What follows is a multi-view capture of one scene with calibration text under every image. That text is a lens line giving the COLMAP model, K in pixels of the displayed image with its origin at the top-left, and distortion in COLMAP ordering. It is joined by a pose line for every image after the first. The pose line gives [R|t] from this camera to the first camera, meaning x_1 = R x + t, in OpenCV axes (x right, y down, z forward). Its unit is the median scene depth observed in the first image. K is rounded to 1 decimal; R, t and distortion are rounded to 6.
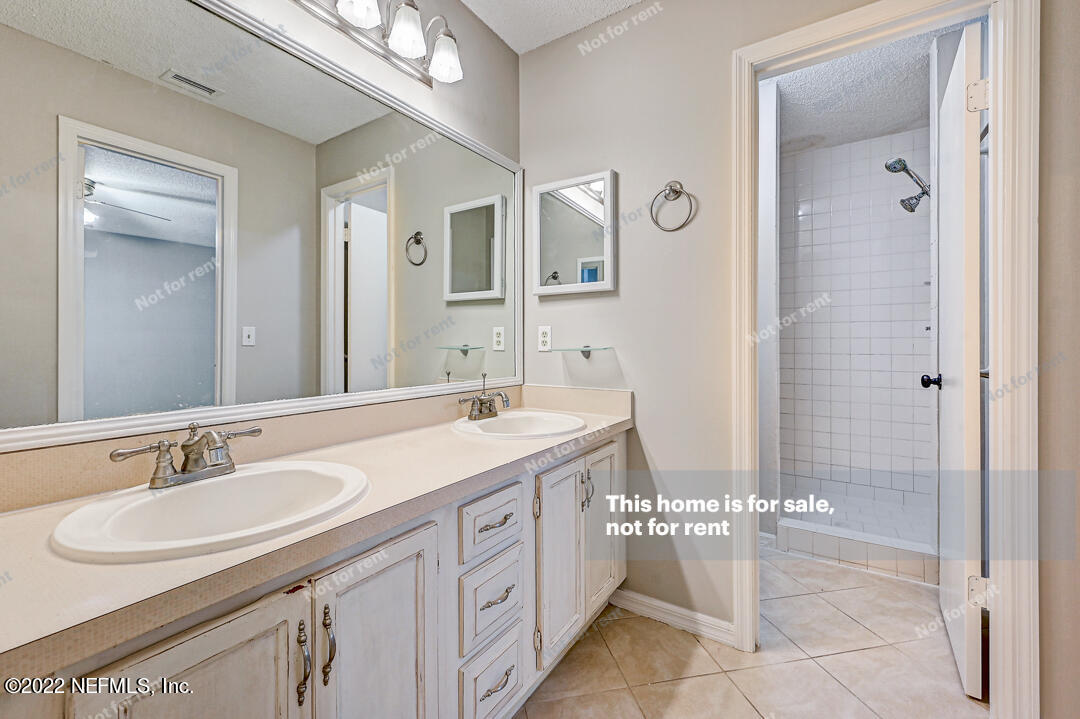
lens RADIAL K [[426.5, 0, 535.5], [0, 426.5, 359.3], [0, 0, 1]] dist [0.000365, 0.000085]
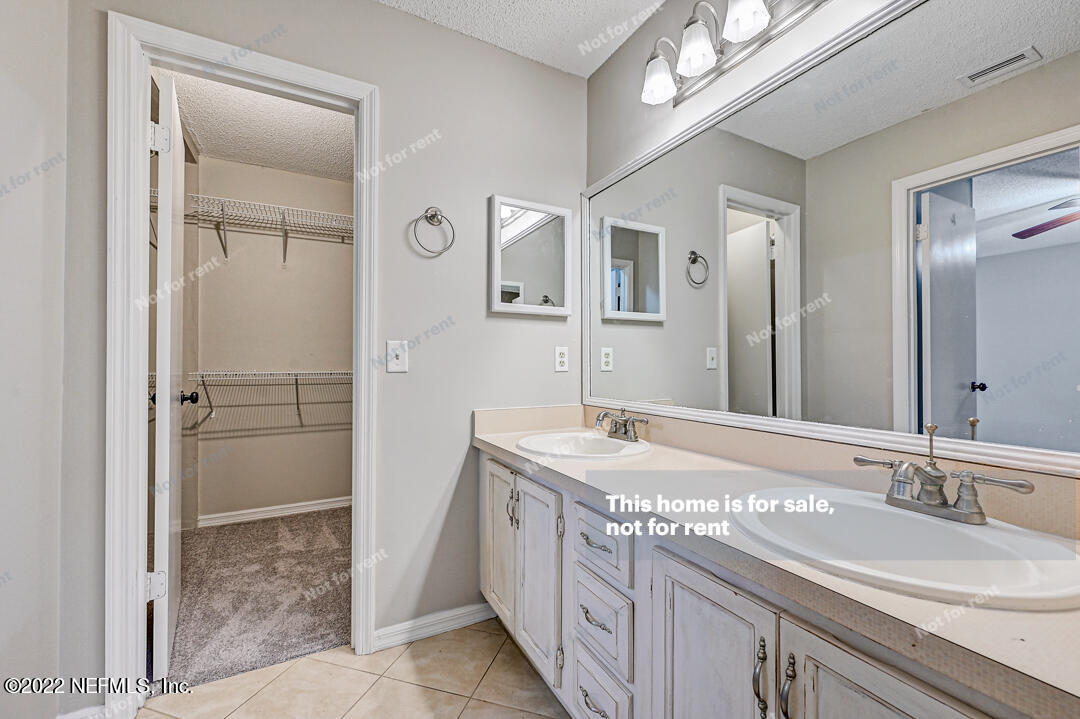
lens RADIAL K [[426.5, 0, 535.5], [0, 426.5, 359.3], [0, 0, 1]] dist [0.000365, 0.000085]
pose [[-0.484627, -0.018572, -0.874524, 0.642410], [-0.035050, 0.999384, -0.001800, -0.030386], [0.874019, 0.029780, -0.484979, 0.995666]]
